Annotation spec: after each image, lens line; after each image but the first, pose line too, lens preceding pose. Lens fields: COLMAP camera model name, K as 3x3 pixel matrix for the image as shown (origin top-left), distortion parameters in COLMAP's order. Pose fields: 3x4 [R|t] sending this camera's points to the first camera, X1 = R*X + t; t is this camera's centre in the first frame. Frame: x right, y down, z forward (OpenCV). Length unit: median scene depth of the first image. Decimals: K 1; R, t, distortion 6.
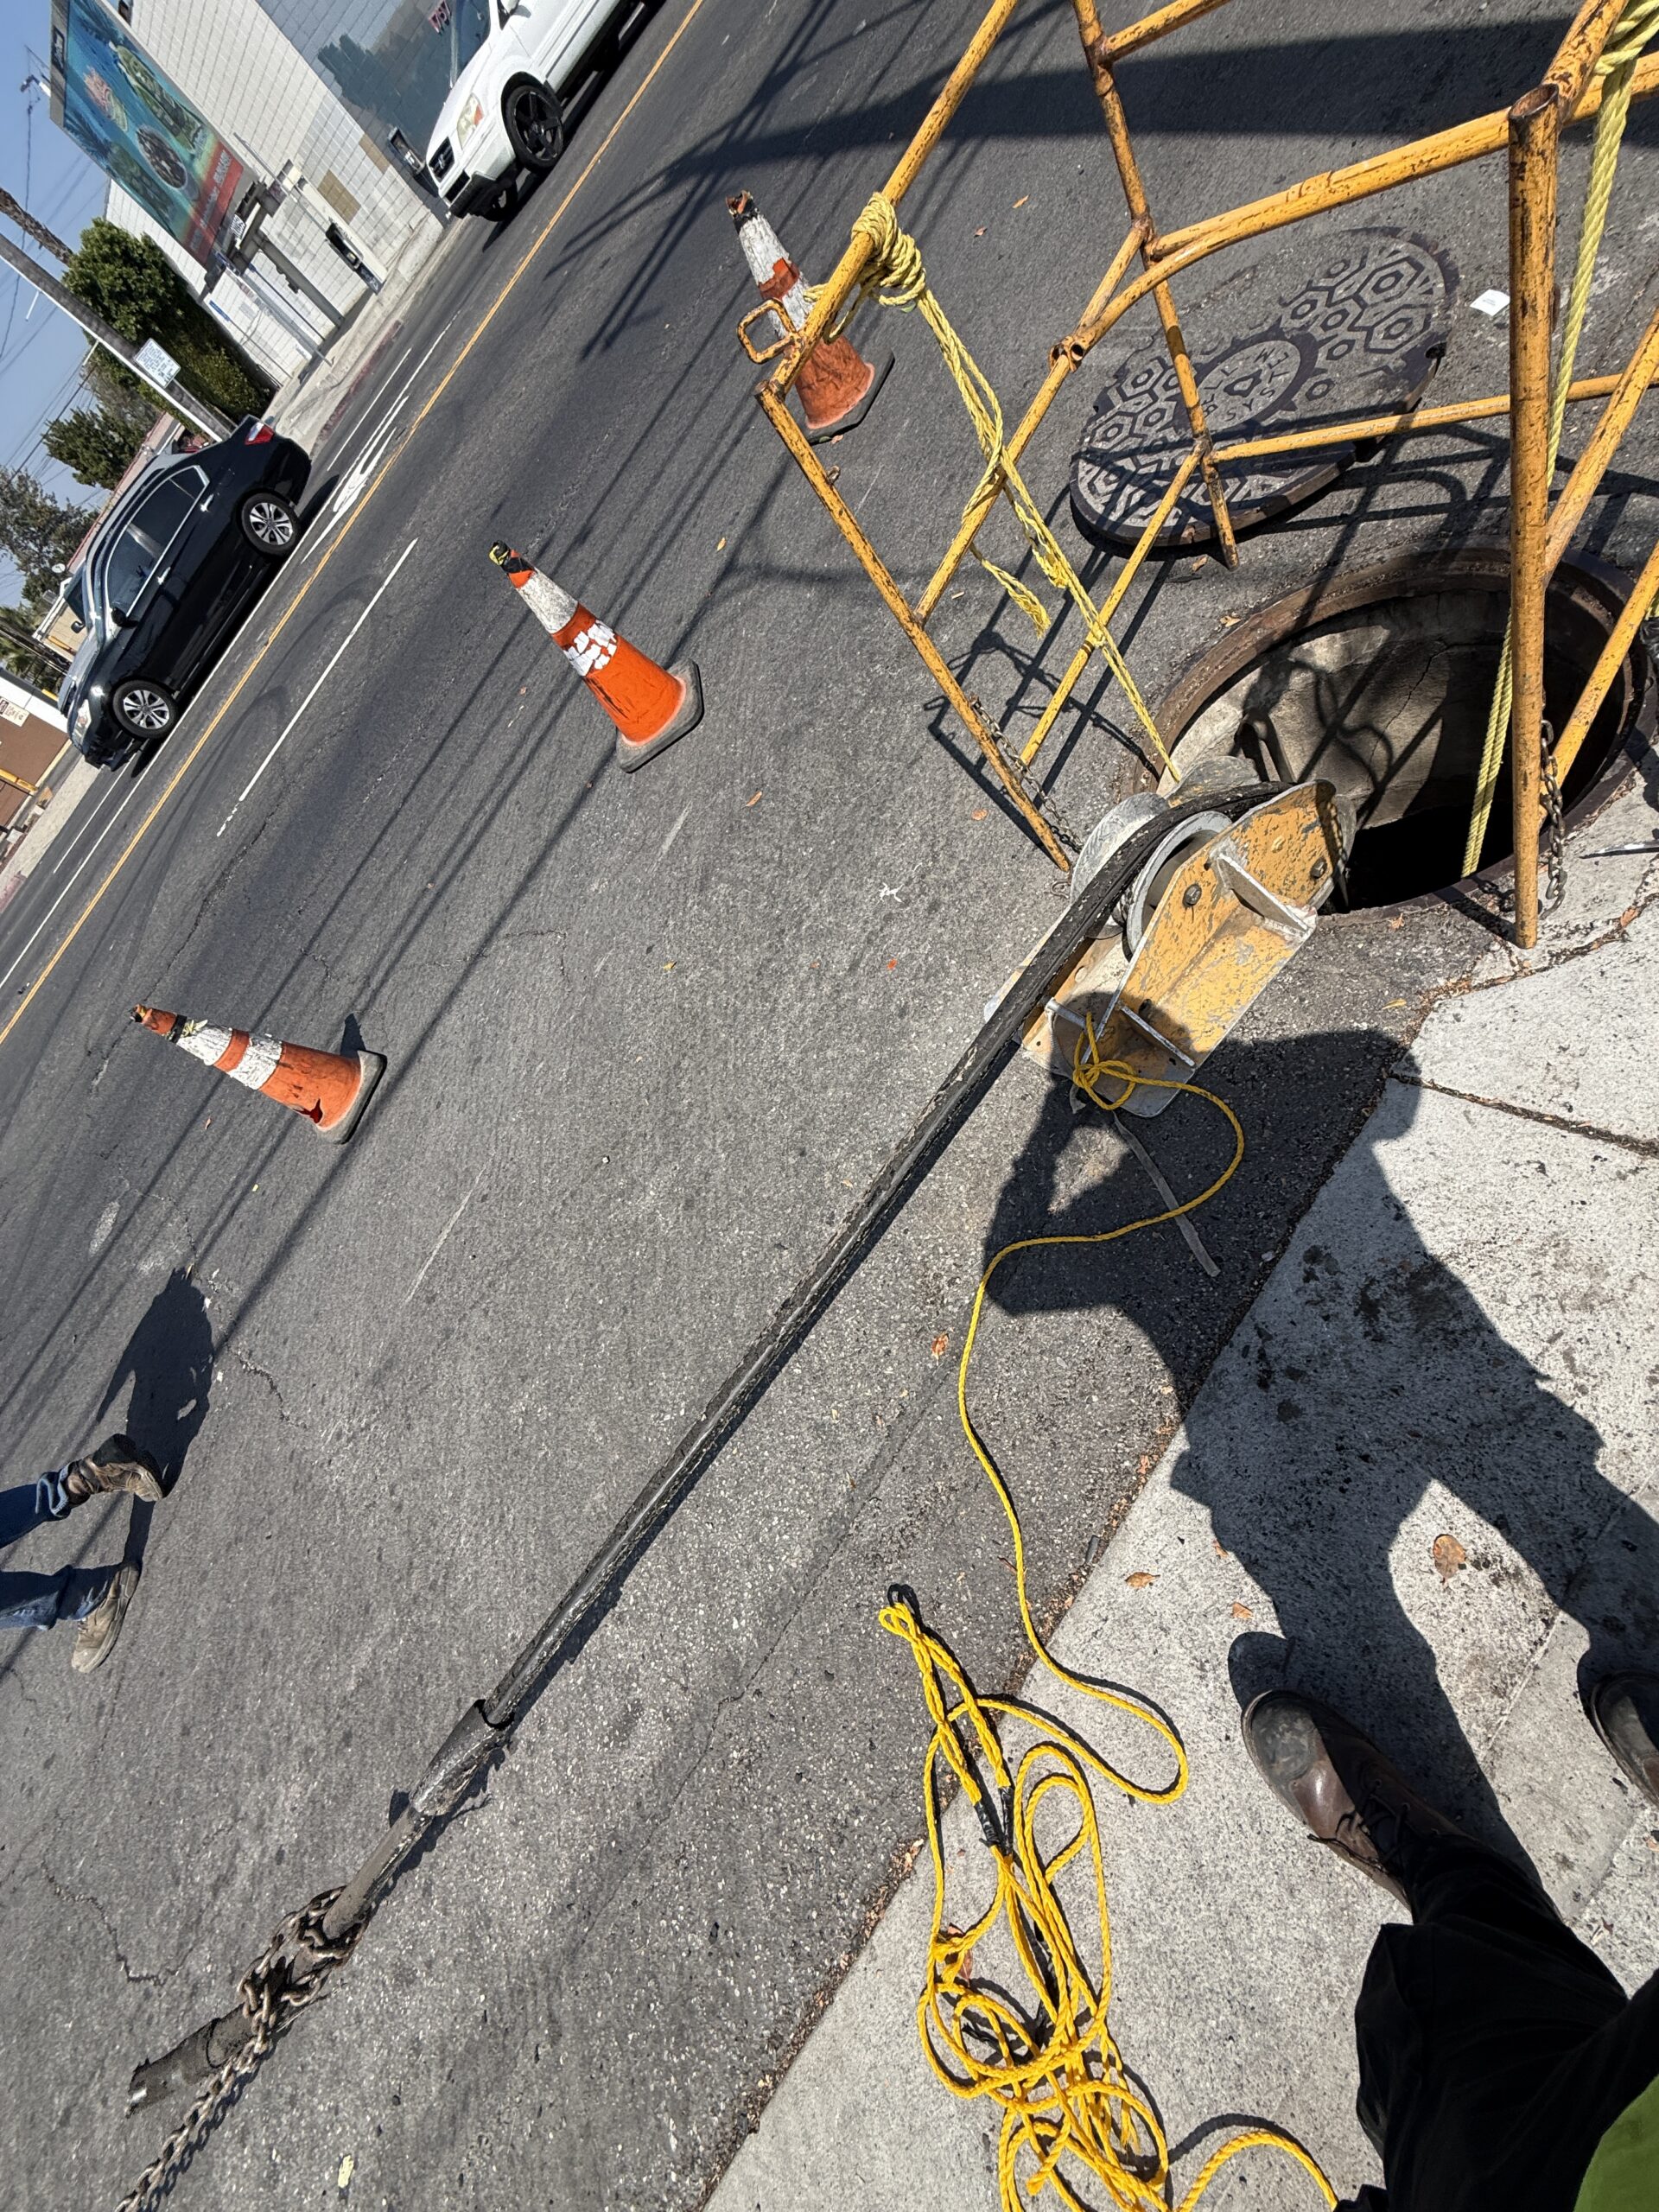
lens RADIAL K [[880.2, 0, 825.9], [0, 880.2, 1101.6], [0, 0, 1]] dist [-0.002094, 0.000454]
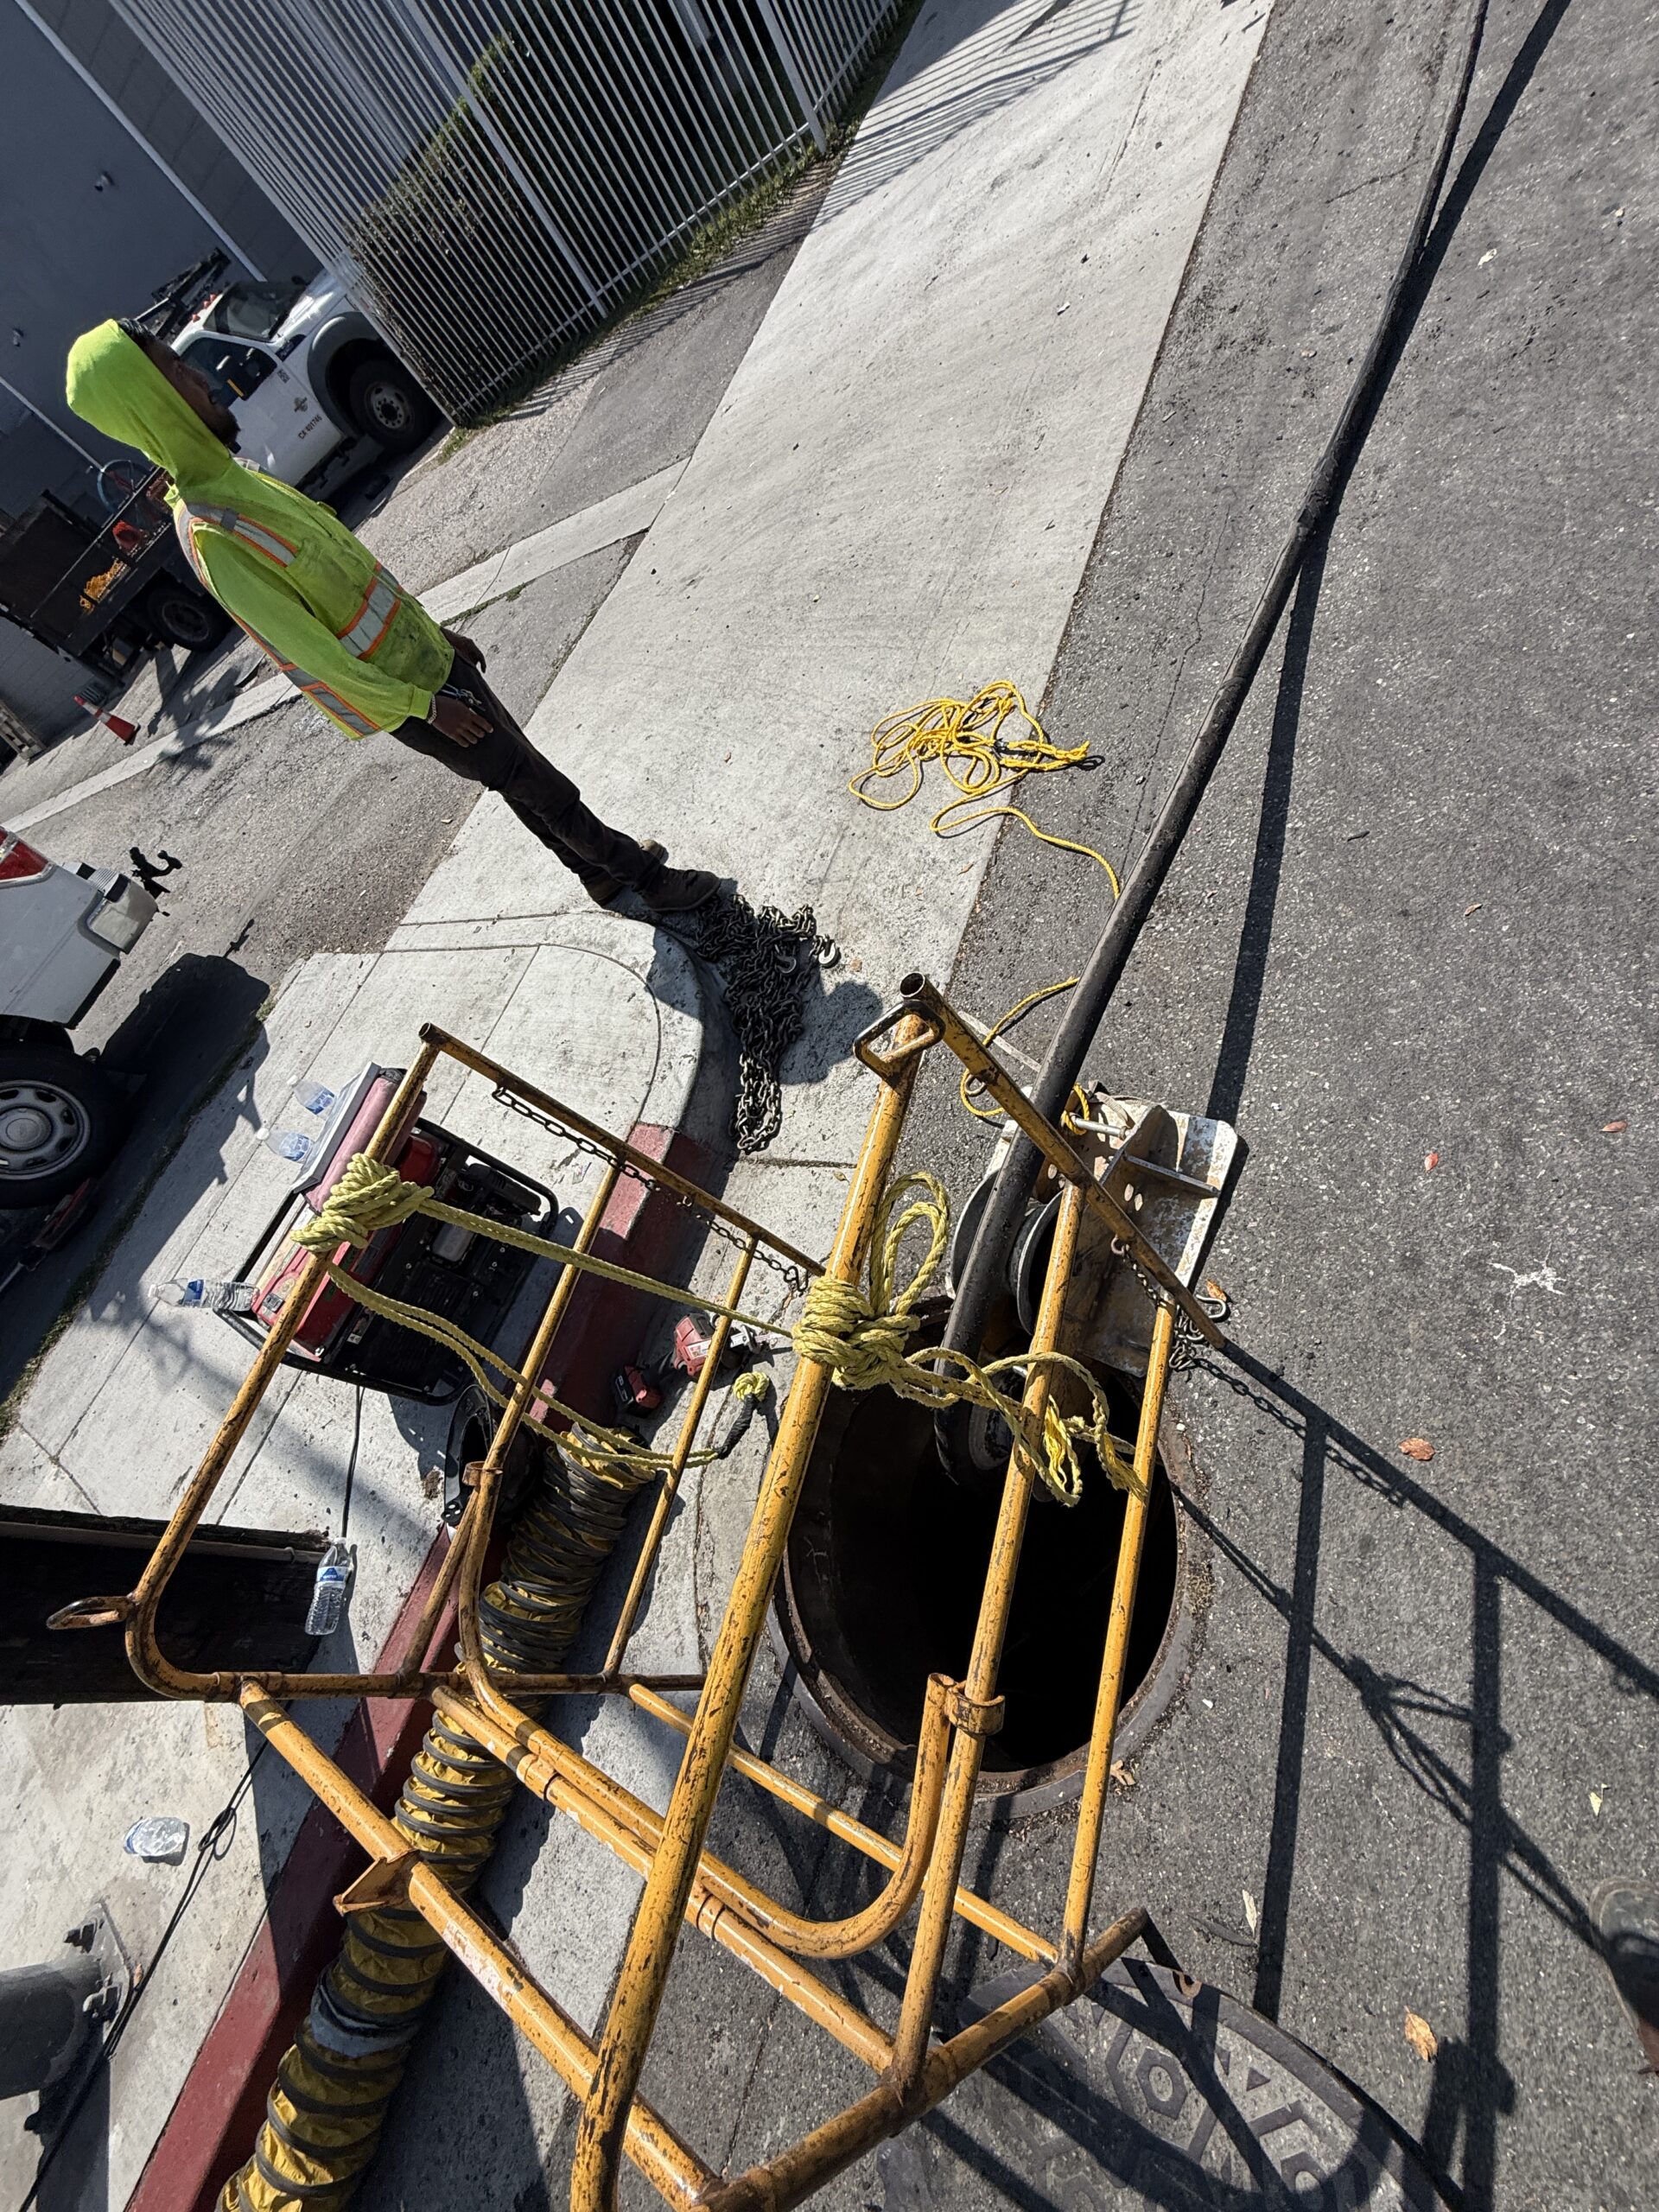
lens RADIAL K [[880.2, 0, 825.9], [0, 880.2, 1101.6], [0, 0, 1]] dist [-0.002094, 0.000454]
pose [[-0.358640, 0.686452, 0.632584, -0.218418], [0.209556, -0.601163, 0.771161, -0.746805], [0.909650, 0.409131, 0.071751, 0.503226]]
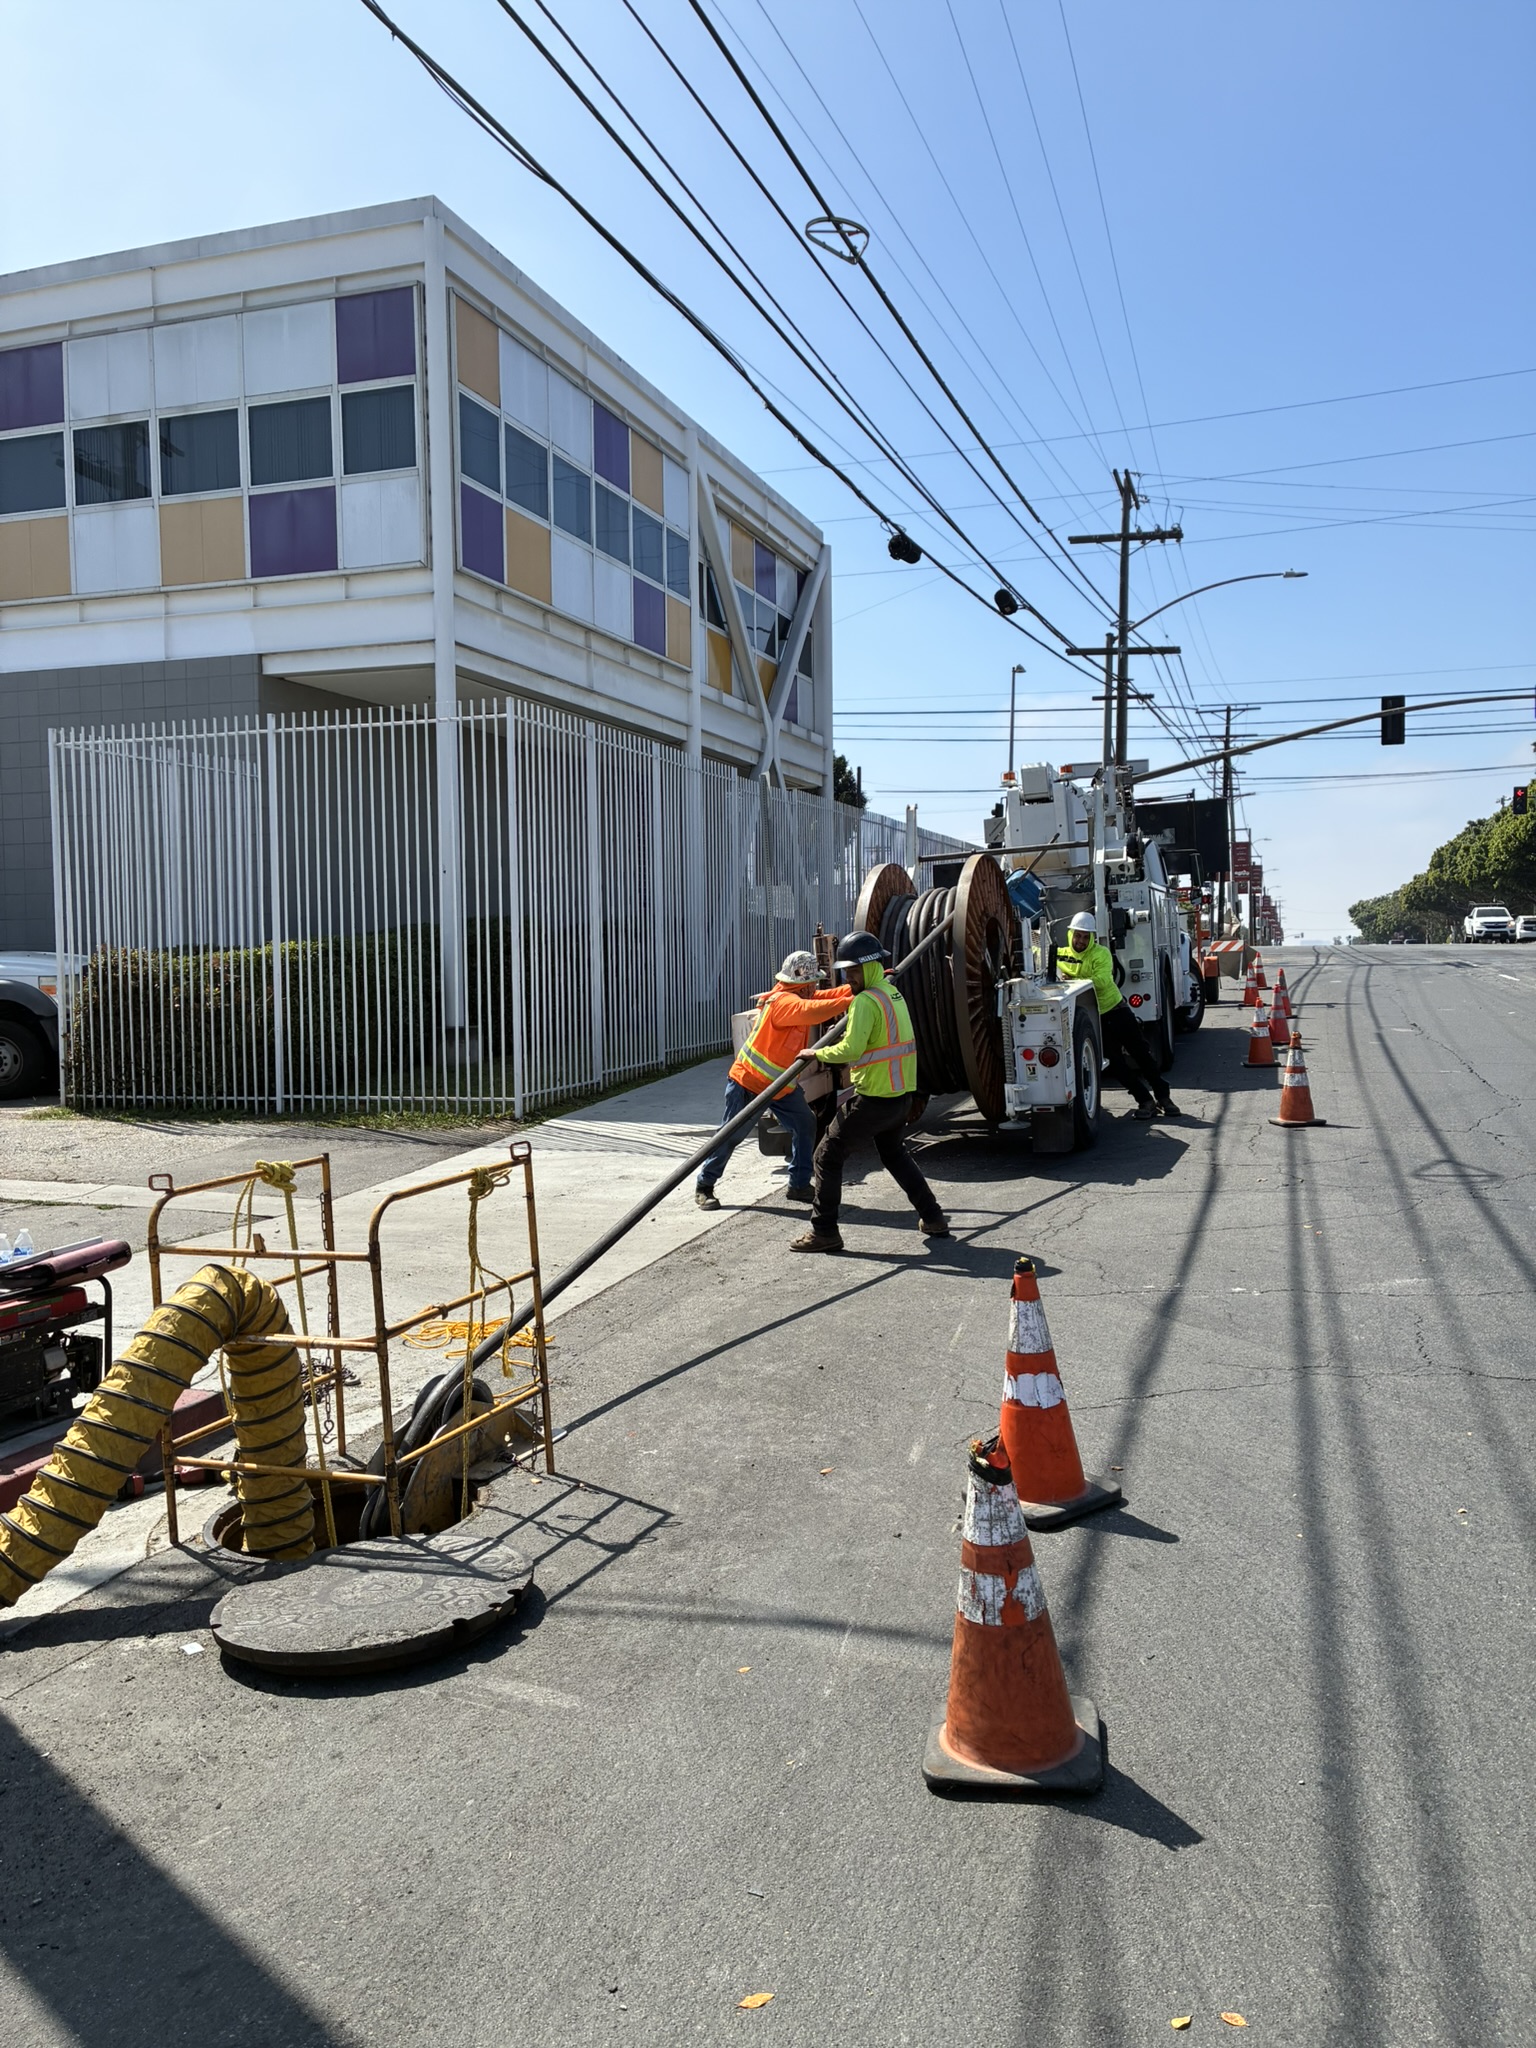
lens RADIAL K [[1552.0, 0, 811.6], [0, 1552.0, 1025.0], [0, 0, 1]] dist [0.005897, 0.005966]
pose [[-0.738697, 0.609869, -0.287032, 0.191707], [-0.088748, 0.334130, 0.938340, -2.962018], [0.668170, 0.718622, -0.192696, 1.218885]]
